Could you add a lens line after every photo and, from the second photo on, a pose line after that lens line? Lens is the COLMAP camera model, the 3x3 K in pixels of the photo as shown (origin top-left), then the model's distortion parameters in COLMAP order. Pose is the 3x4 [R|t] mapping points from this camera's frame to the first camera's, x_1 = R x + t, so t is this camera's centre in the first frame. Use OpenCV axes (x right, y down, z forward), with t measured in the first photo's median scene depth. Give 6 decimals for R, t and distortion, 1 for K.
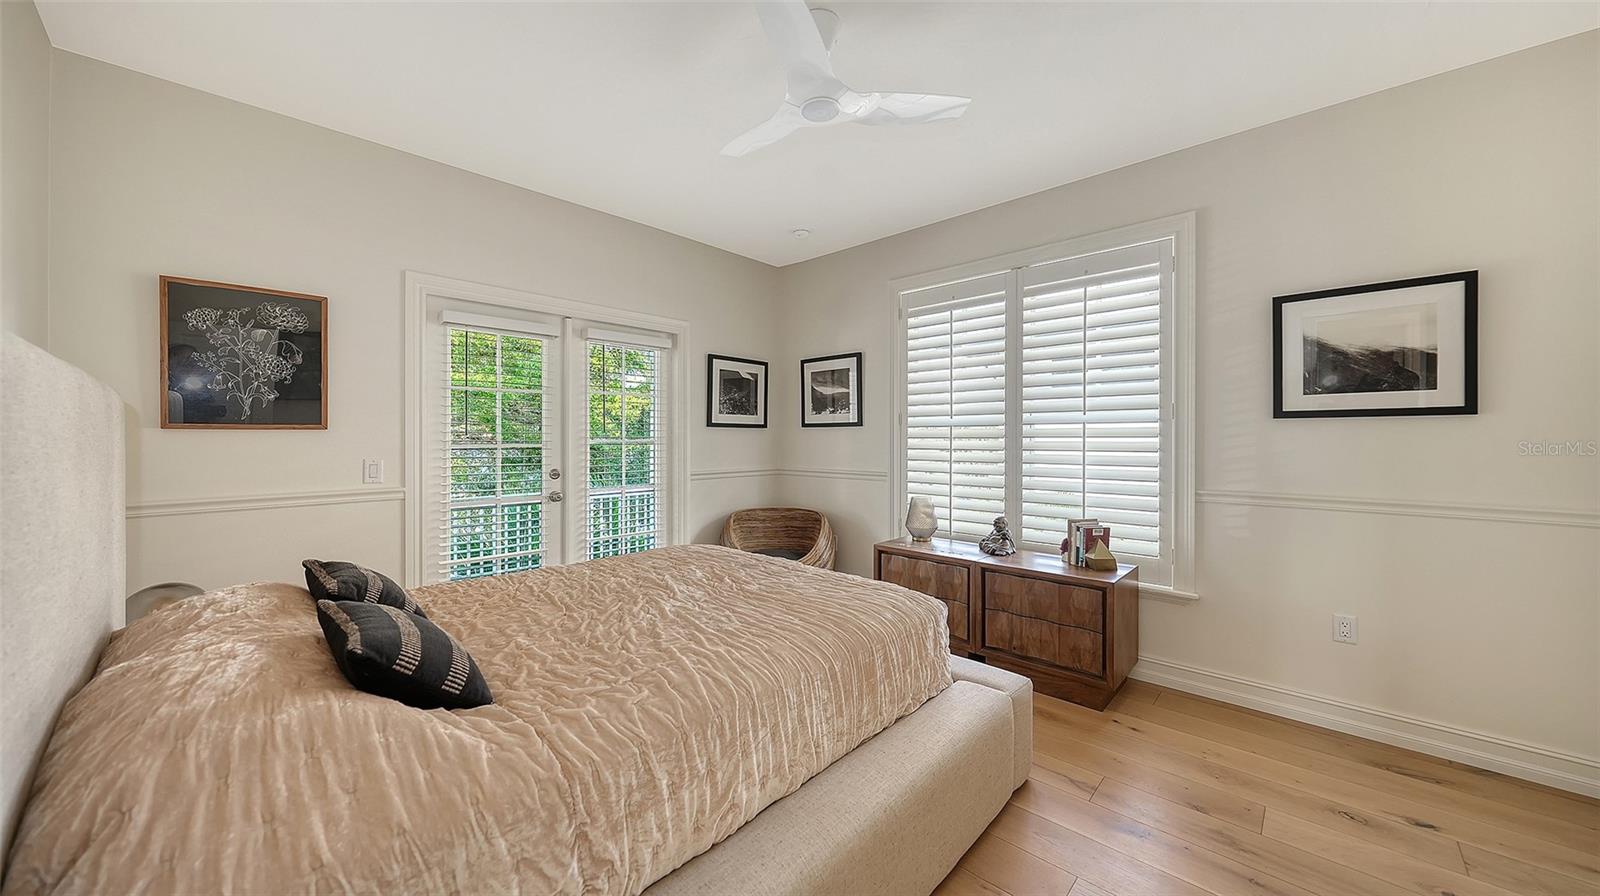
lens RADIAL K [[553.8, 0, 800.2], [0, 553.8, 441.9], [0, 0, 1]] dist [-0.004106, -0.000288]
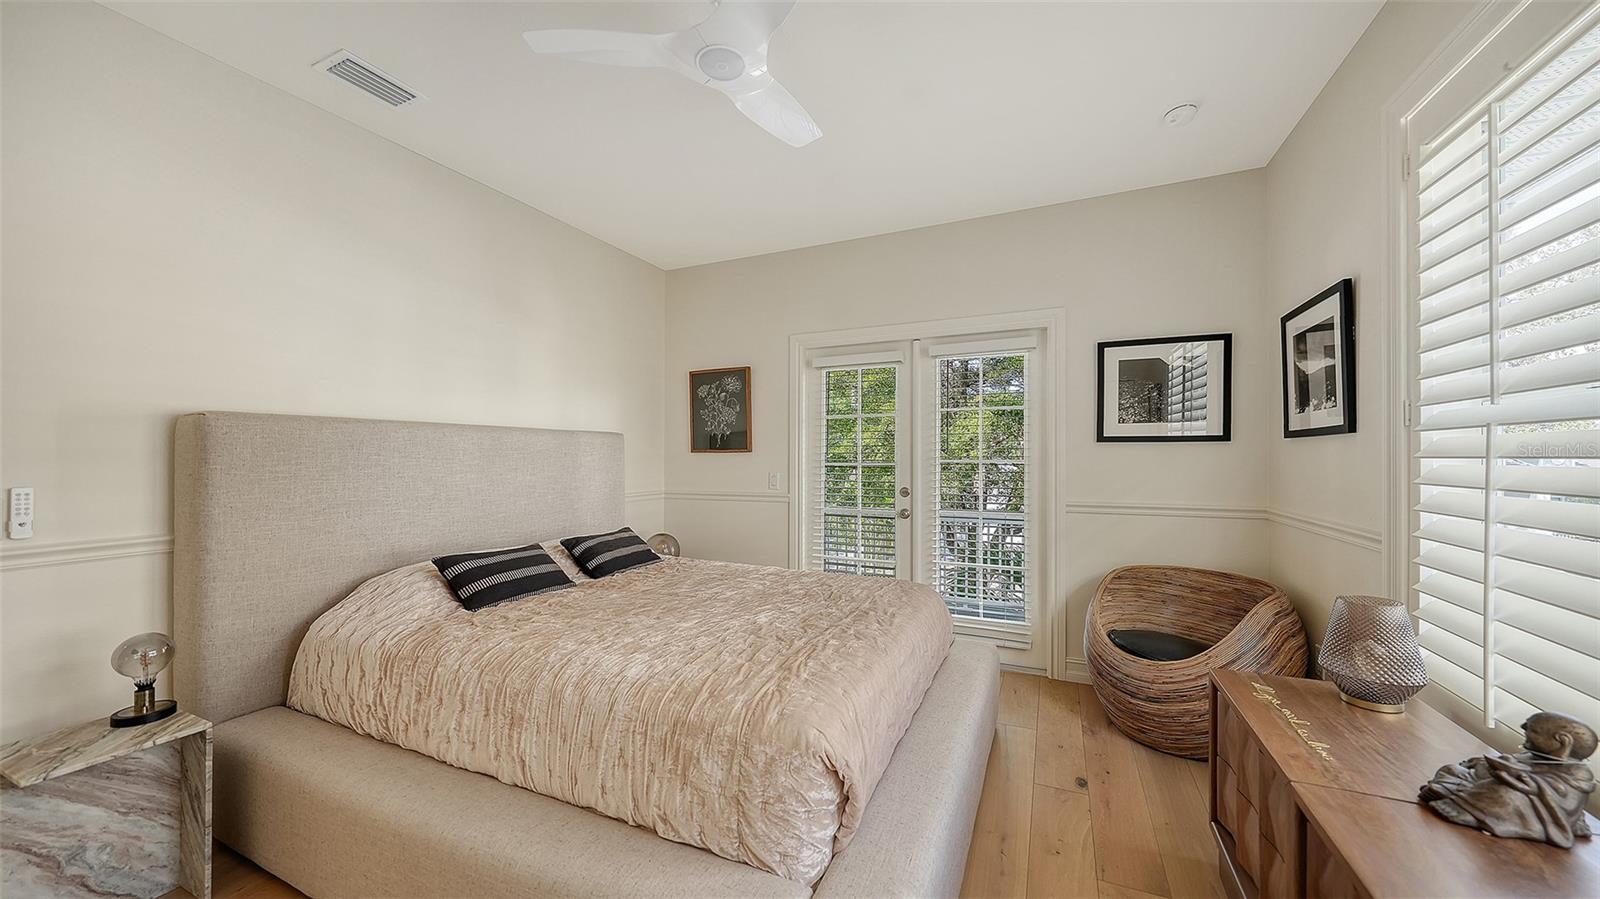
lens RADIAL K [[553.8, 0, 803.9], [0, 553.8, 454.9], [0, 0, 1]] dist [-0.004106, -0.000288]
pose [[0.329613, -0.005077, -0.944103, 0.500455], [-0.006148, 0.999953, -0.007524, -0.003244], [0.944096, 0.008285, 0.329566, 0.494108]]
